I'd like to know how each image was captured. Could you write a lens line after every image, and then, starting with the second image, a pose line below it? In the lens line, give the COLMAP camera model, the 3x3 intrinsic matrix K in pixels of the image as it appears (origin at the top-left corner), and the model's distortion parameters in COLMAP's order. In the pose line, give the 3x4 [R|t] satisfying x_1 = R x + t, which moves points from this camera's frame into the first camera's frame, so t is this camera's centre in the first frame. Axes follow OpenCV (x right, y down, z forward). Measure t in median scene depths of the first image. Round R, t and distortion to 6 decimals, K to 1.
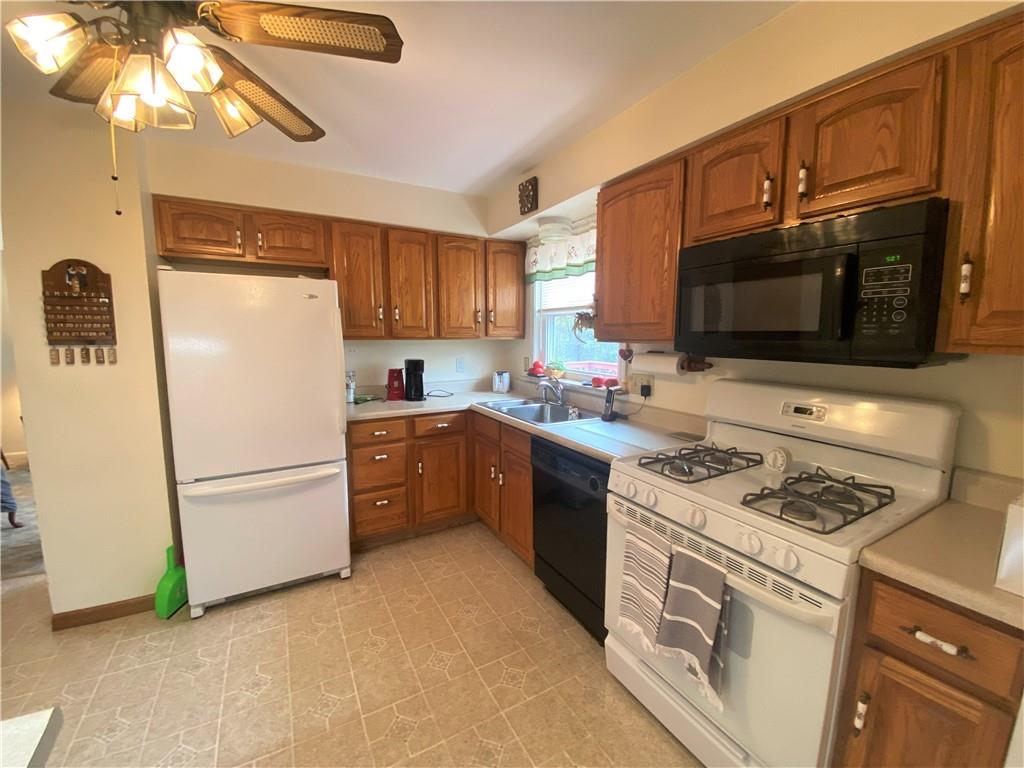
lens RADIAL K [[416.1, 0, 511.8], [0, 416.1, 384.3], [0, 0, 1]] dist [-0.002191, -0.000947]
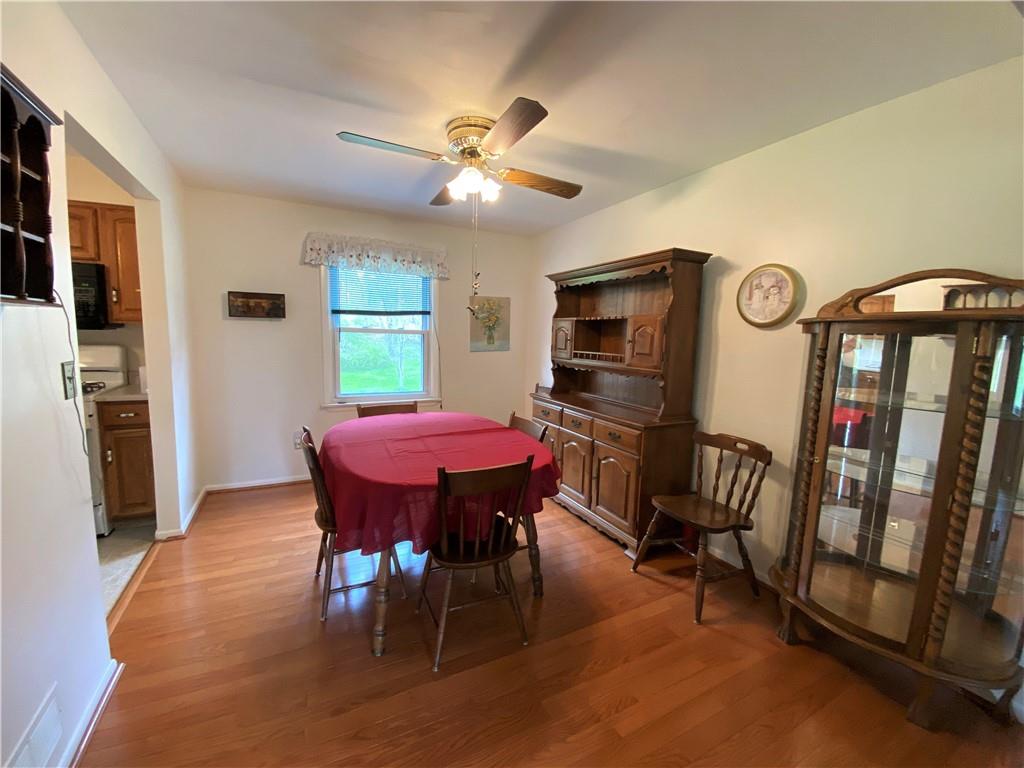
lens RADIAL K [[416.1, 0, 512.7], [0, 416.1, 382.7], [0, 0, 1]] dist [-0.002191, -0.000947]
pose [[0.030086, -0.122170, 0.992053, -0.977047], [0.089265, 0.988865, 0.119070, 0.135778], [-0.995553, 0.084973, 0.040657, -1.012273]]
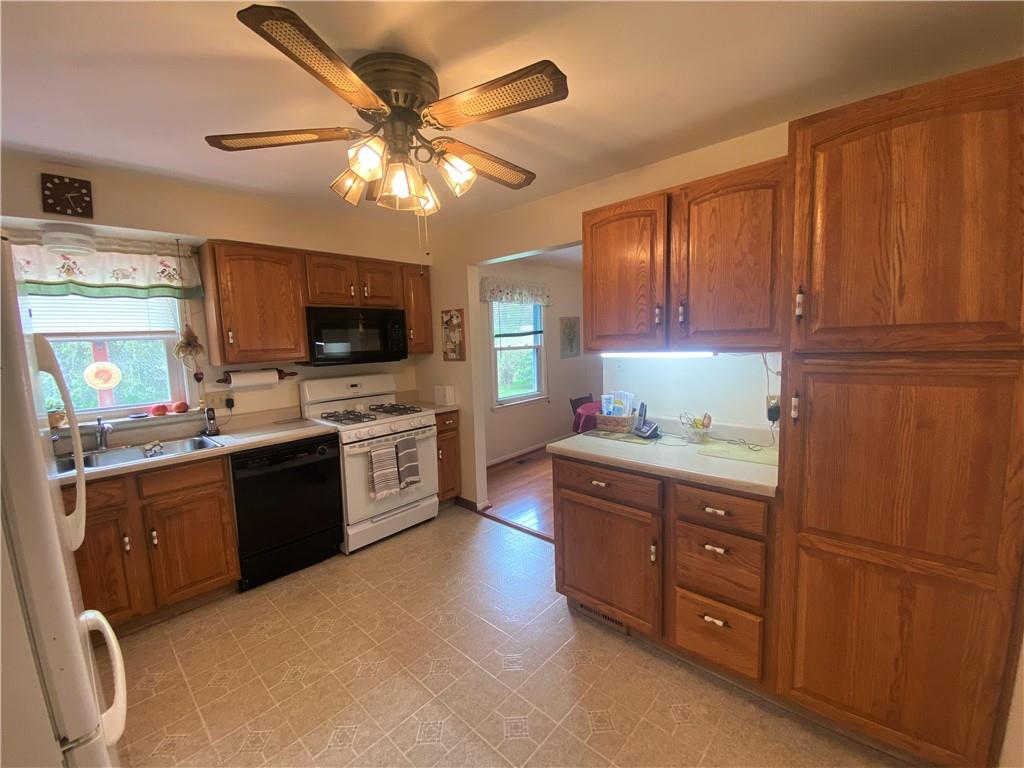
lens RADIAL K [[416.1, 0, 508.6], [0, 416.1, 385.1], [0, 0, 1]] dist [-0.002191, -0.000947]
pose [[-0.302390, -0.092737, 0.948662, -1.572277], [0.154228, 0.977381, 0.144705, -0.126525], [-0.940624, 0.190067, -0.281248, 0.777230]]
